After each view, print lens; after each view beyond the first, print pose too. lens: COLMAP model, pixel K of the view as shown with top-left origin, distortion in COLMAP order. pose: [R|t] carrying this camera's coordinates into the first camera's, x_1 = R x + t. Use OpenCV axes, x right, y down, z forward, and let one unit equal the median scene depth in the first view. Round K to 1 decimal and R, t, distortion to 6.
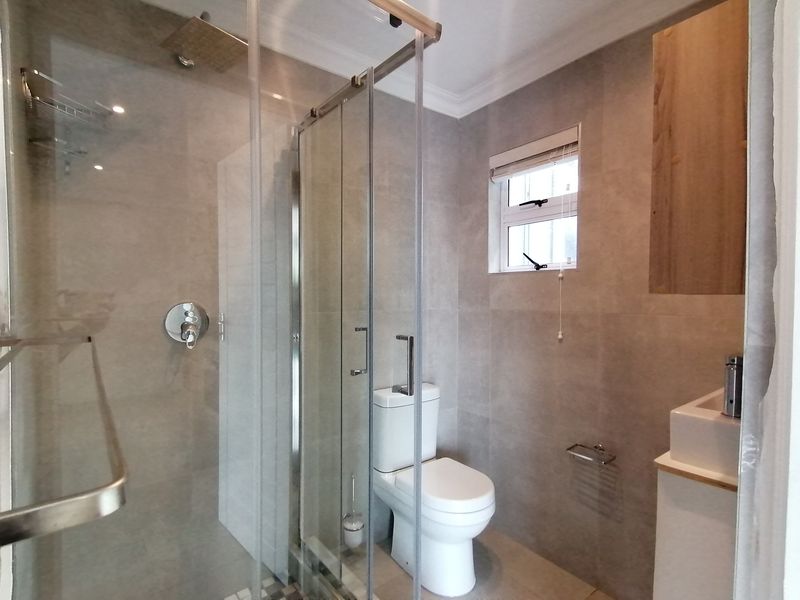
lens RADIAL K [[398.4, 0, 399.9], [0, 398.4, 303.6], [0, 0, 1]] dist [0.036594, -0.025432]
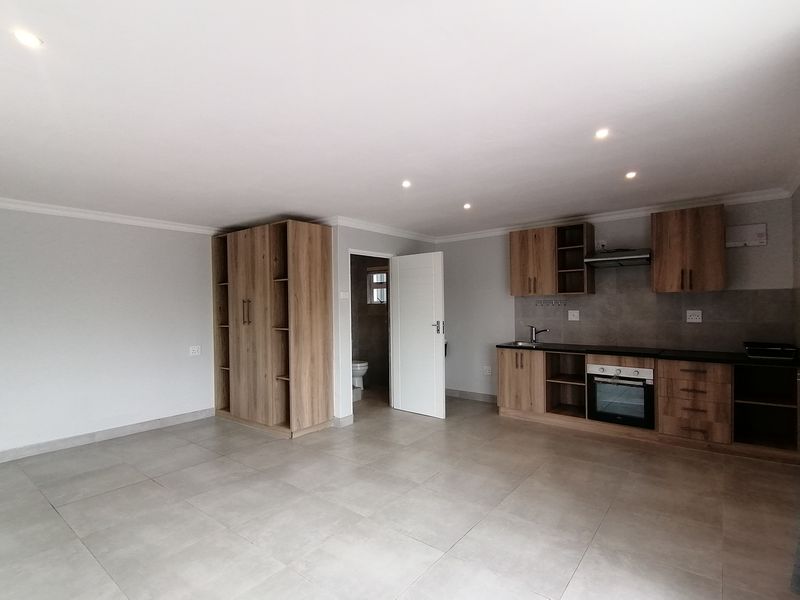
lens RADIAL K [[398.4, 0, 399.9], [0, 398.4, 303.6], [0, 0, 1]] dist [0.036594, -0.025432]
pose [[0.963049, -0.018277, 0.268705, -0.396929], [0.025565, 0.999393, -0.023651, 0.005812], [-0.268110, 0.029647, 0.962932, -2.217377]]
